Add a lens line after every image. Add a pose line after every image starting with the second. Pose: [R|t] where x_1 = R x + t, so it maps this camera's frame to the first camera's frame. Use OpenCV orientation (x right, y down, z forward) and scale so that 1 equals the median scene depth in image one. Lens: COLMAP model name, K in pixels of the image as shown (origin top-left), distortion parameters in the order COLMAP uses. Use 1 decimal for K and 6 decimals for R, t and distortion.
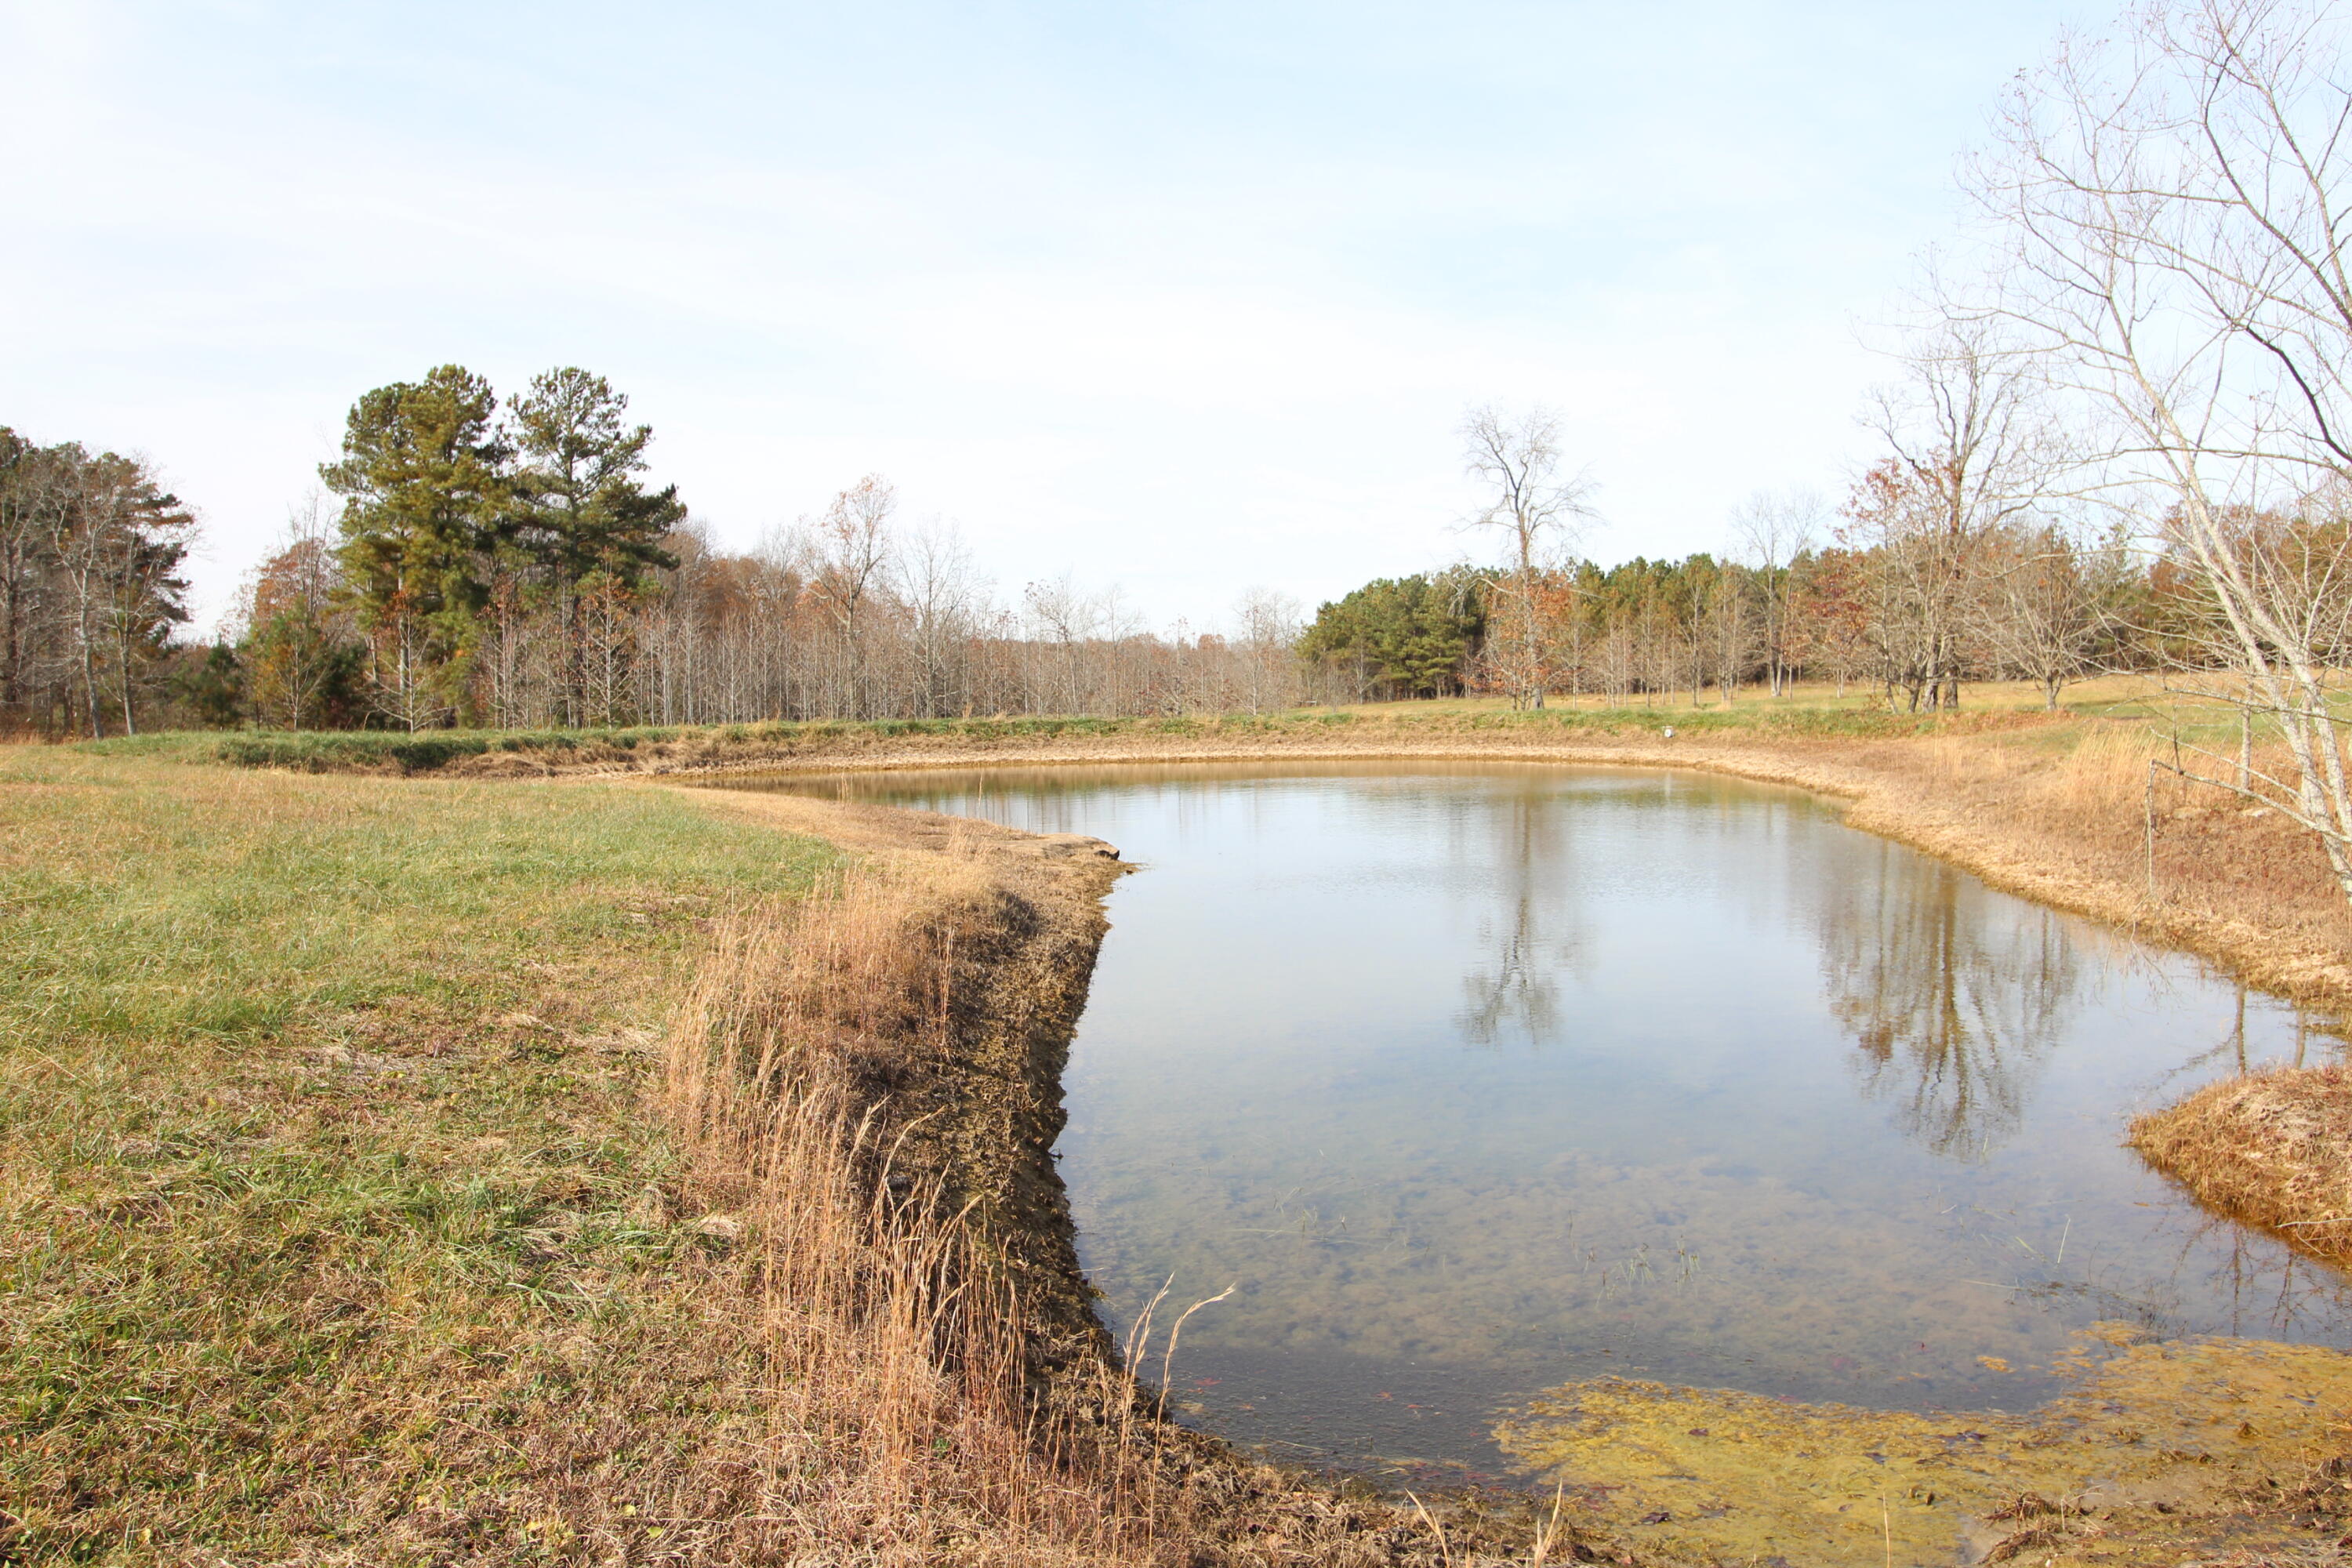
lens RADIAL K [[1834.8, 0, 1187.8], [0, 1834.8, 781.3], [0, 0, 1]] dist [0.005931, 0.002346]
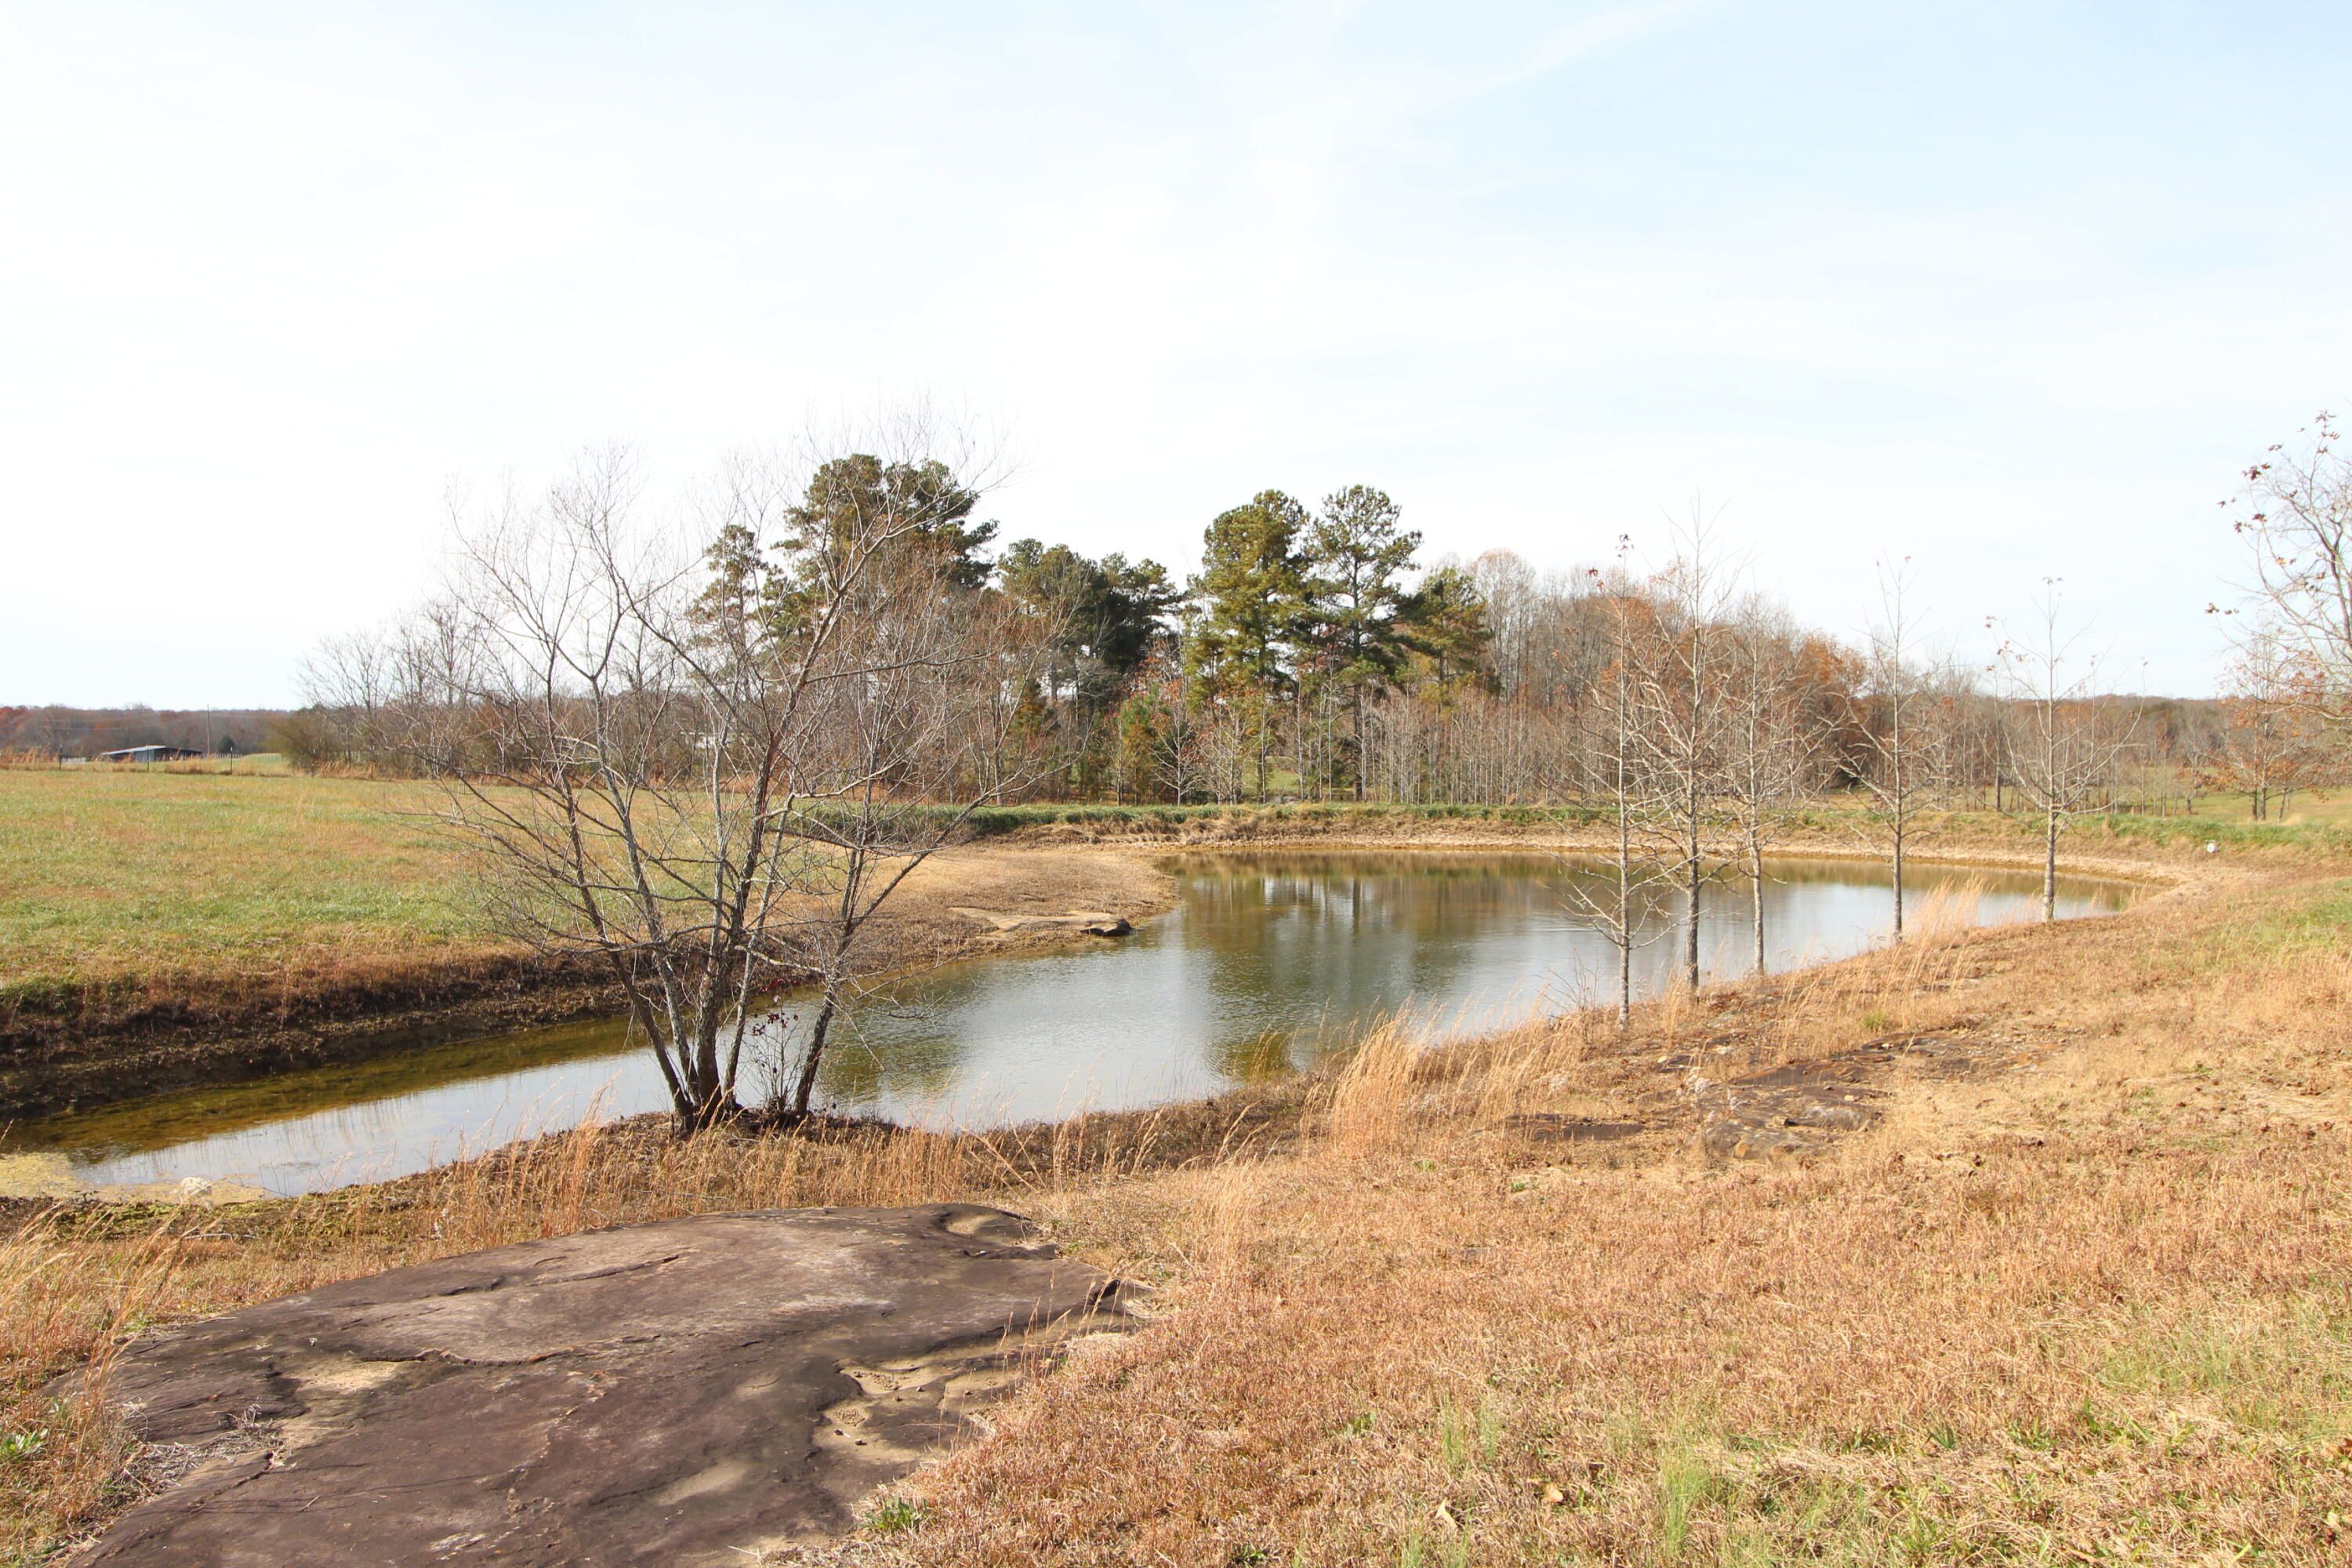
lens RADIAL K [[1834.8, 0, 1187.8], [0, 1834.8, 781.3], [0, 0, 1]] dist [0.005931, 0.002346]
pose [[0.832350, 0.025740, -0.553652, 0.219778], [-0.042573, 0.998939, -0.017562, -0.013912], [0.552613, 0.038189, 0.832563, -0.016255]]
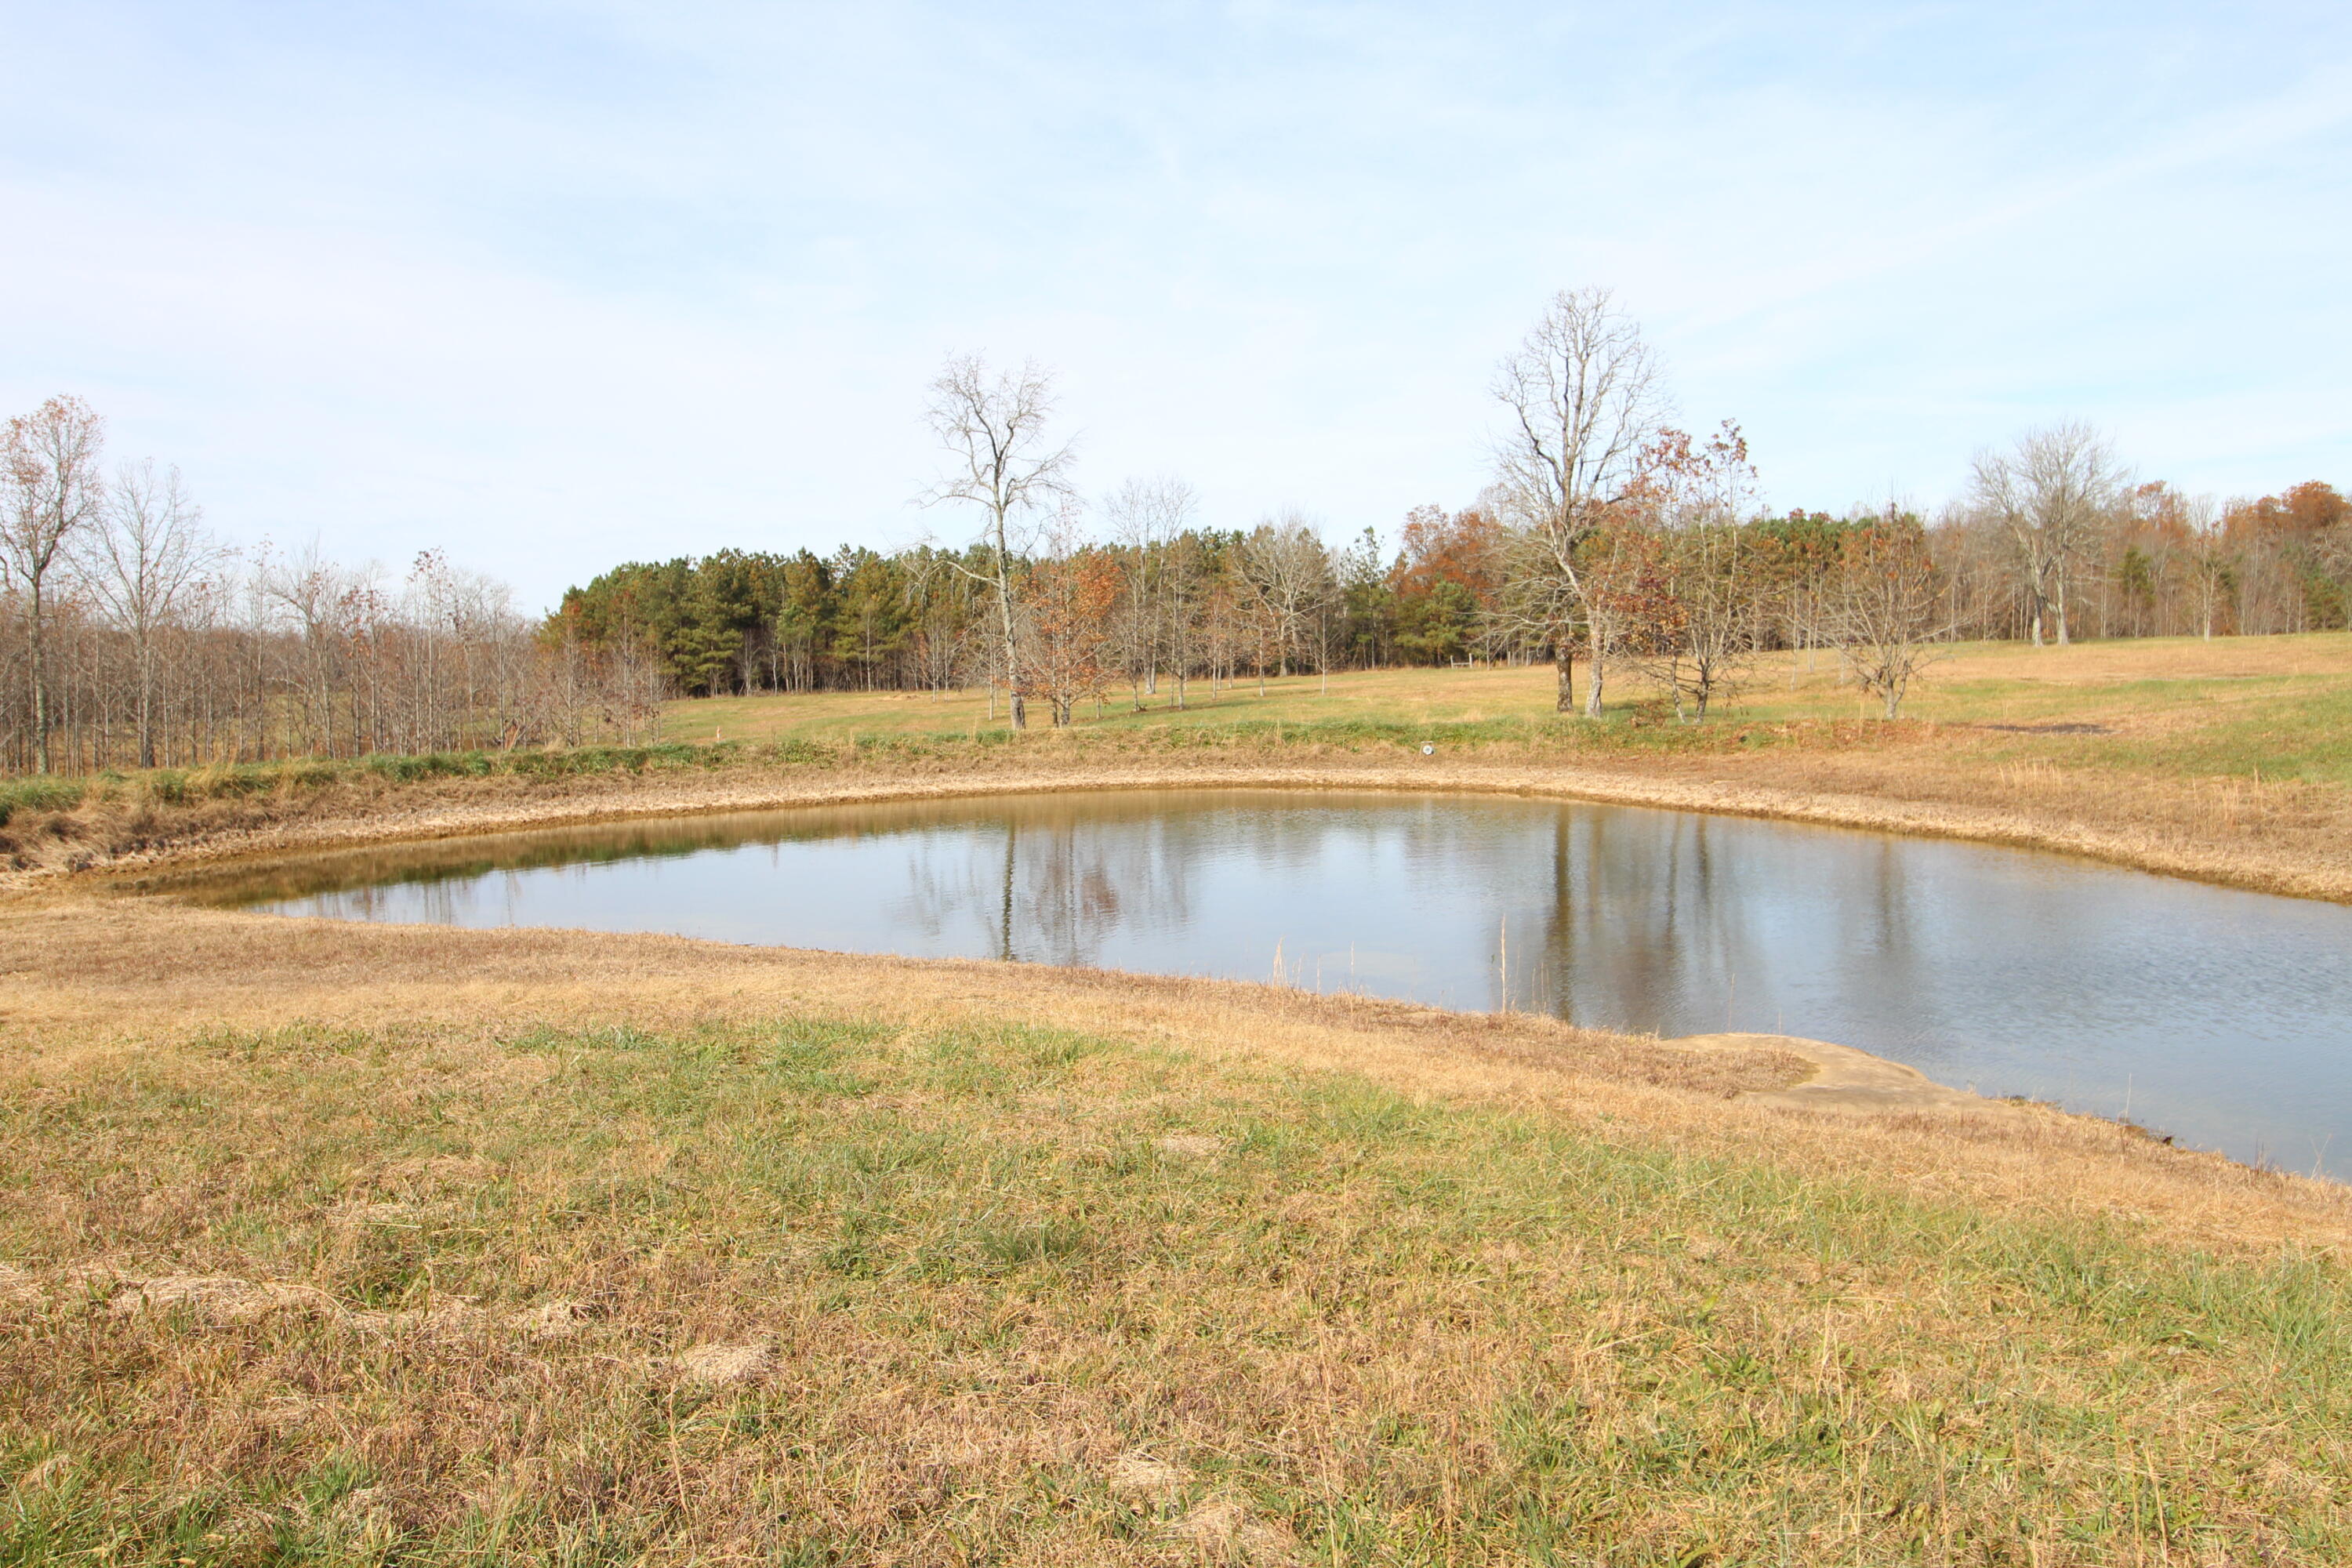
lens RADIAL K [[1834.8, 0, 1187.8], [0, 1834.8, 781.3], [0, 0, 1]] dist [0.005931, 0.002346]
pose [[0.893453, -0.029944, 0.448157, -0.132561], [0.028061, 0.999547, 0.010842, -0.015413], [-0.448279, 0.002889, 0.893889, 0.198928]]
